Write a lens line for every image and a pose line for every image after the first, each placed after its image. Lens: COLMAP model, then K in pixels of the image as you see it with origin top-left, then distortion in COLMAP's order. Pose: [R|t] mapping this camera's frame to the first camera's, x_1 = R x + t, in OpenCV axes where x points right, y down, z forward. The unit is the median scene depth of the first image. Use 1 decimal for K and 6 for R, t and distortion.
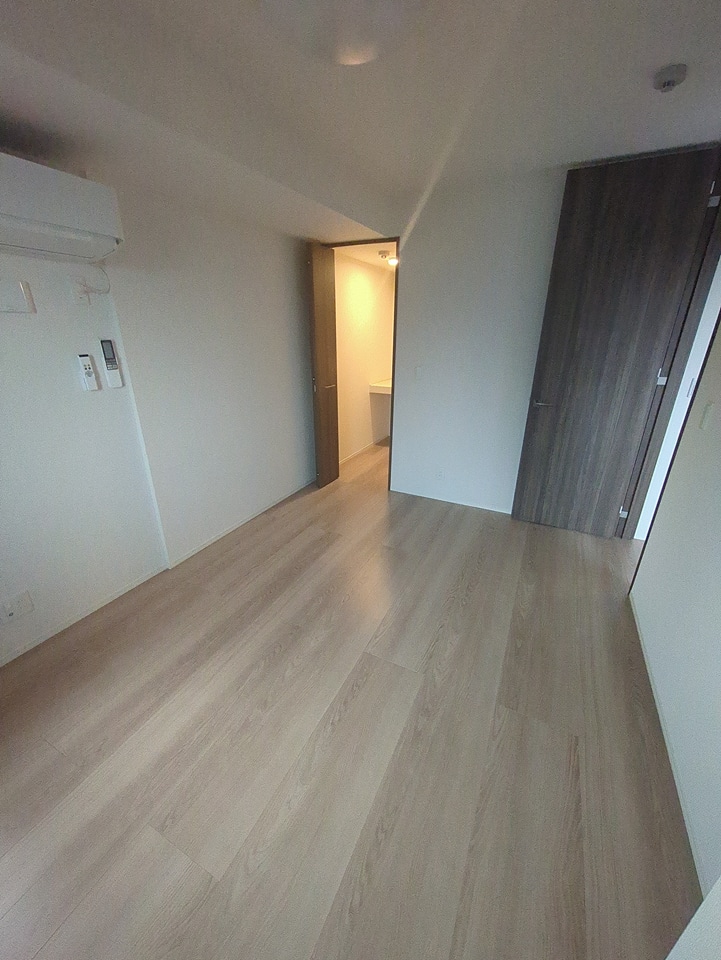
lens RADIAL K [[378.1, 0, 364.2], [0, 378.1, 483.2], [0, 0, 1]] dist [-0.000577, 0.000411]
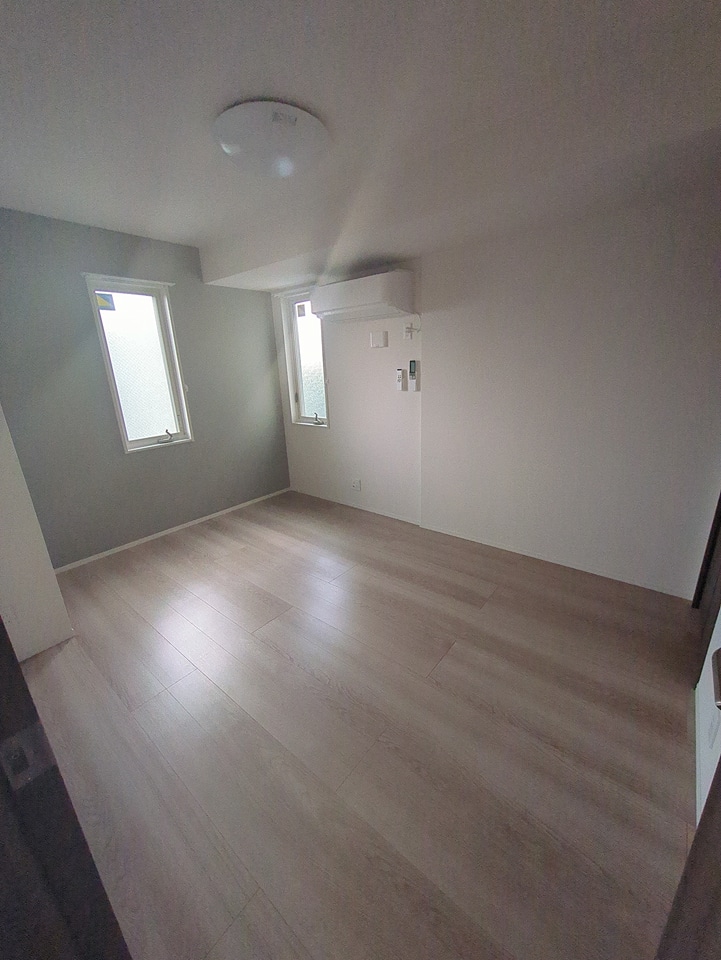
lens RADIAL K [[378.1, 0, 362.9], [0, 378.1, 478.3], [0, 0, 1]] dist [-0.000577, 0.000411]
pose [[-0.225118, 0.300173, -0.926940, 0.935865], [-0.320861, 0.875454, 0.361425, -0.443681], [0.919984, 0.378782, -0.100767, 1.134623]]
